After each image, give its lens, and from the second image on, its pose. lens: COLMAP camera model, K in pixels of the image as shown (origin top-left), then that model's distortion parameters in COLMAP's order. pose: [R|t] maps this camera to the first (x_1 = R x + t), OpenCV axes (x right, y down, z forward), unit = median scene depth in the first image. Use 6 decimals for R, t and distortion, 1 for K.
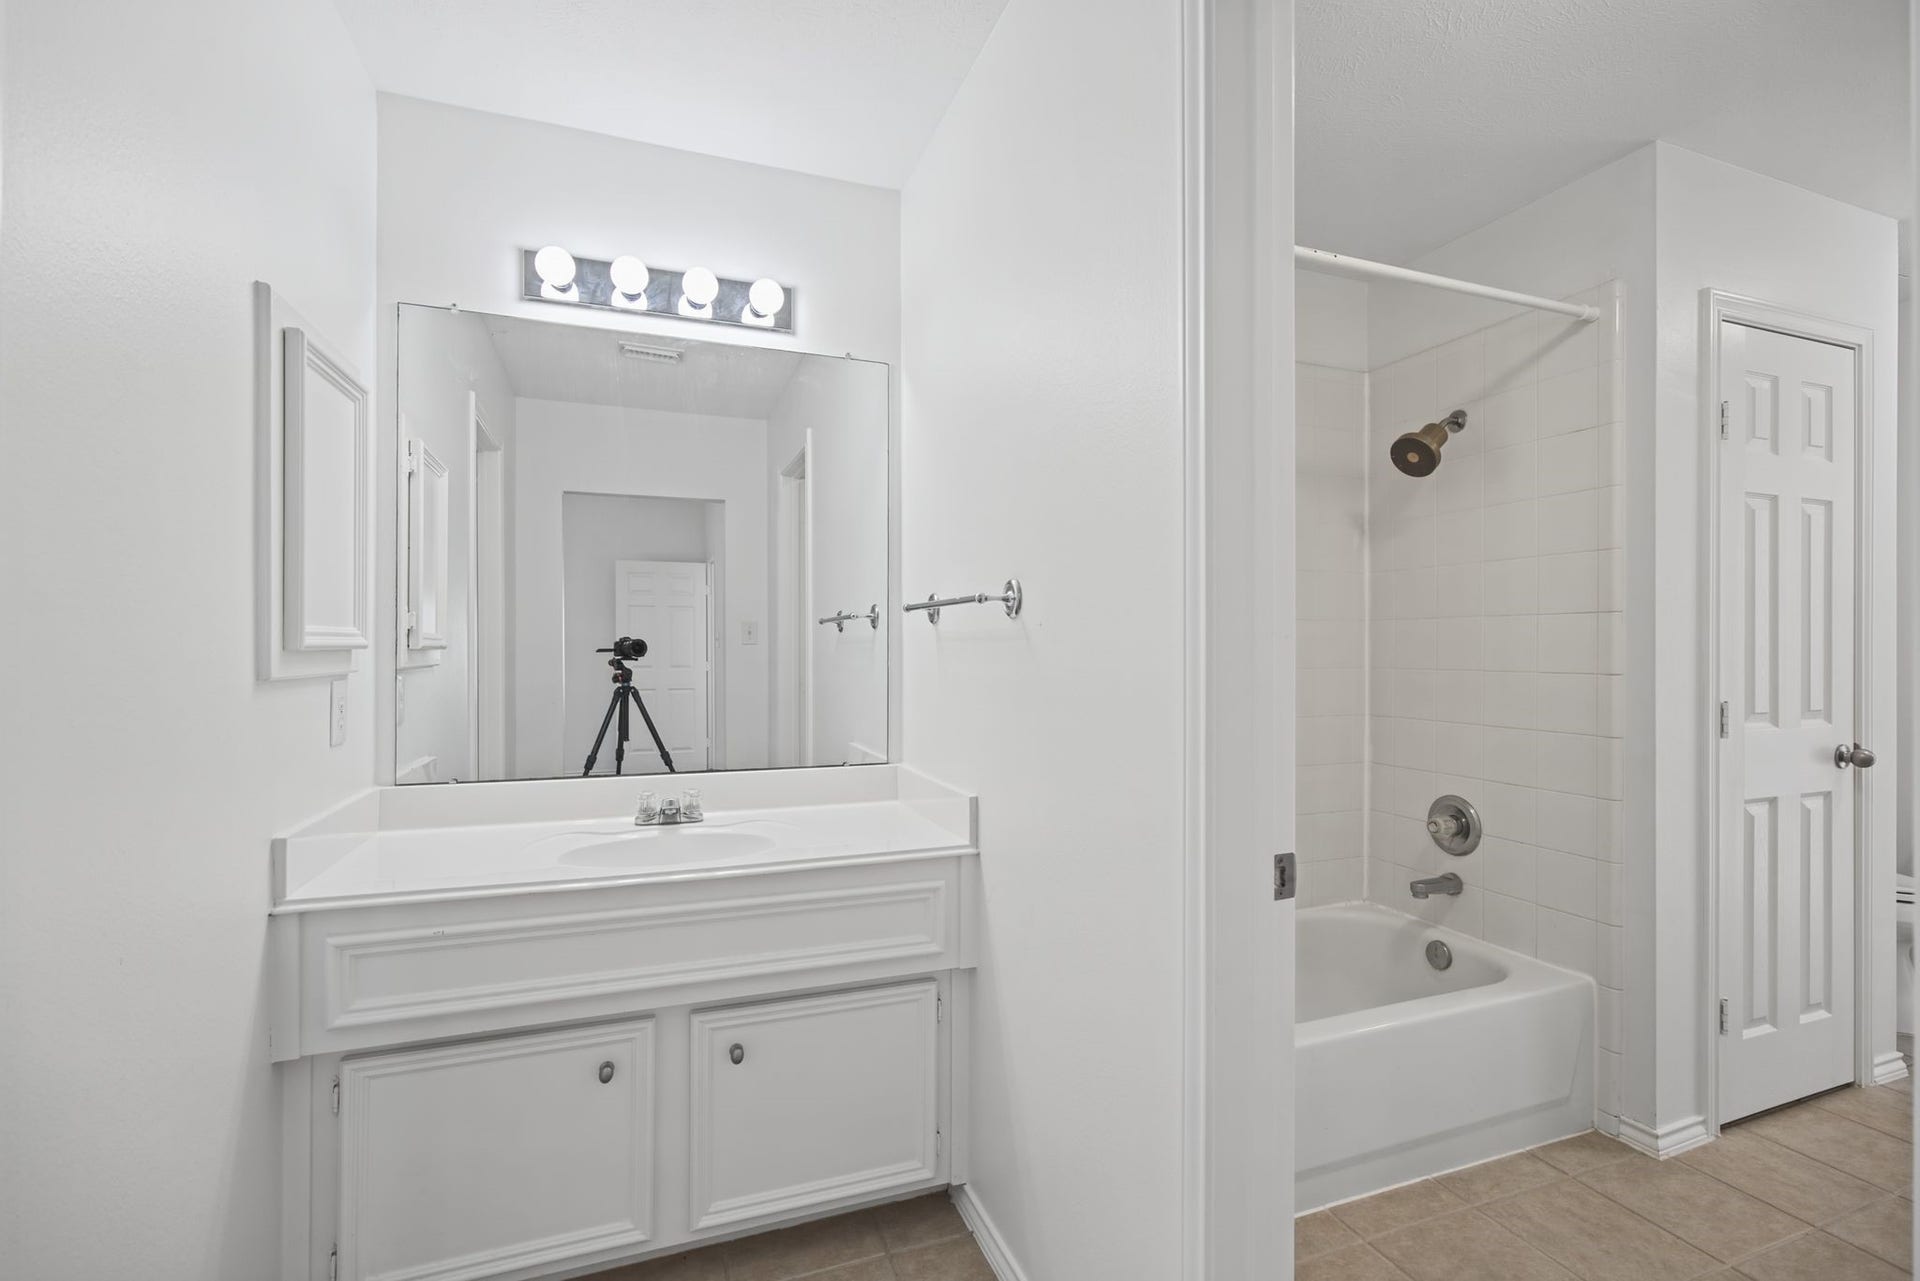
lens RADIAL K [[857.2, 0, 966.9], [0, 857.2, 654.0], [0, 0, 1]] dist [0.003030, -0.000387]
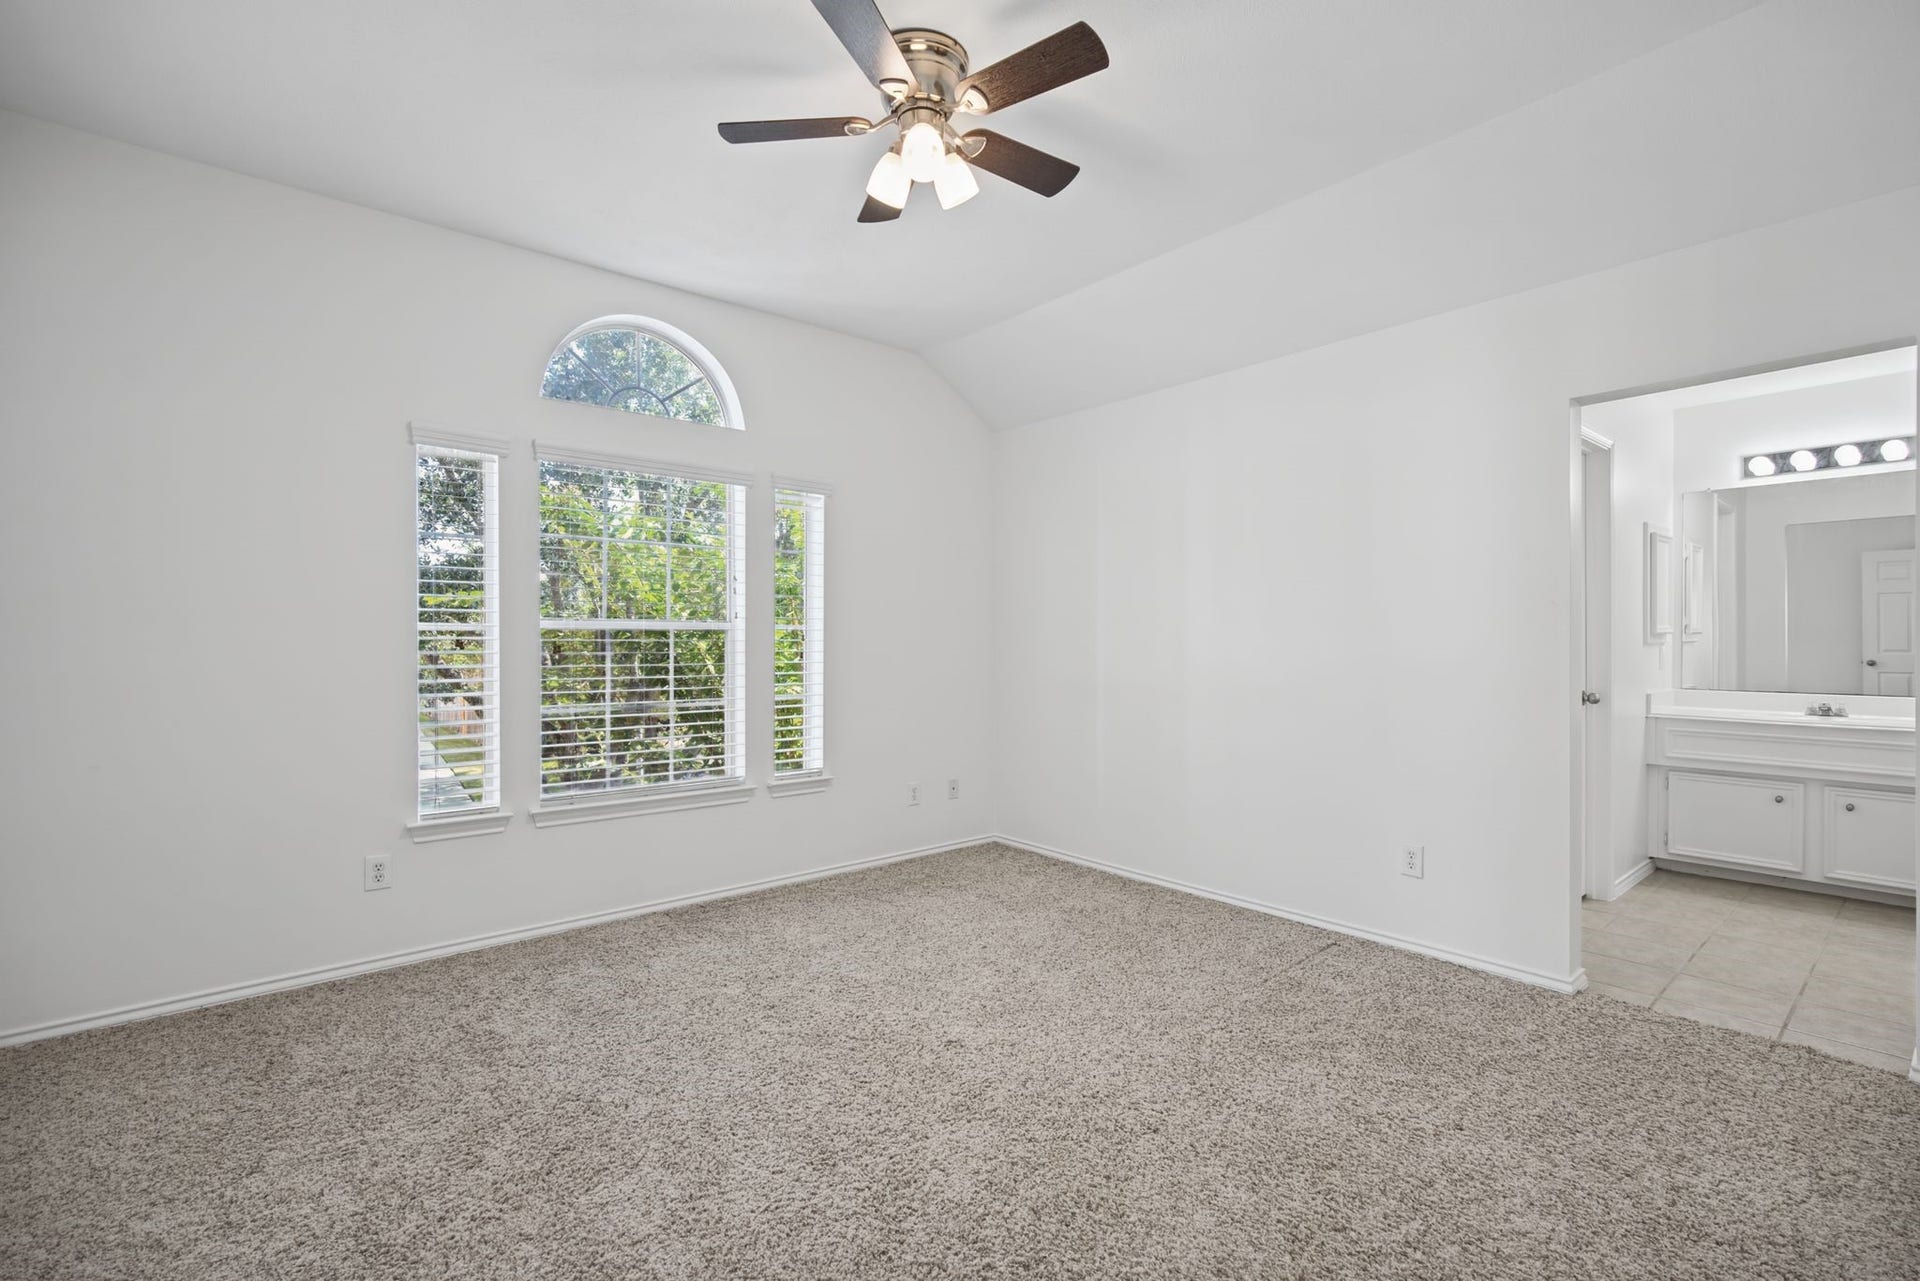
lens RADIAL K [[857.2, 0, 976.8], [0, 857.2, 643.8], [0, 0, 1]] dist [0.003030, -0.000387]
pose [[0.337271, -0.000170, -0.941408, 0.948308], [-0.002289, 0.999997, -0.001001, 0.029644], [0.941405, 0.002493, 0.337270, -1.692328]]
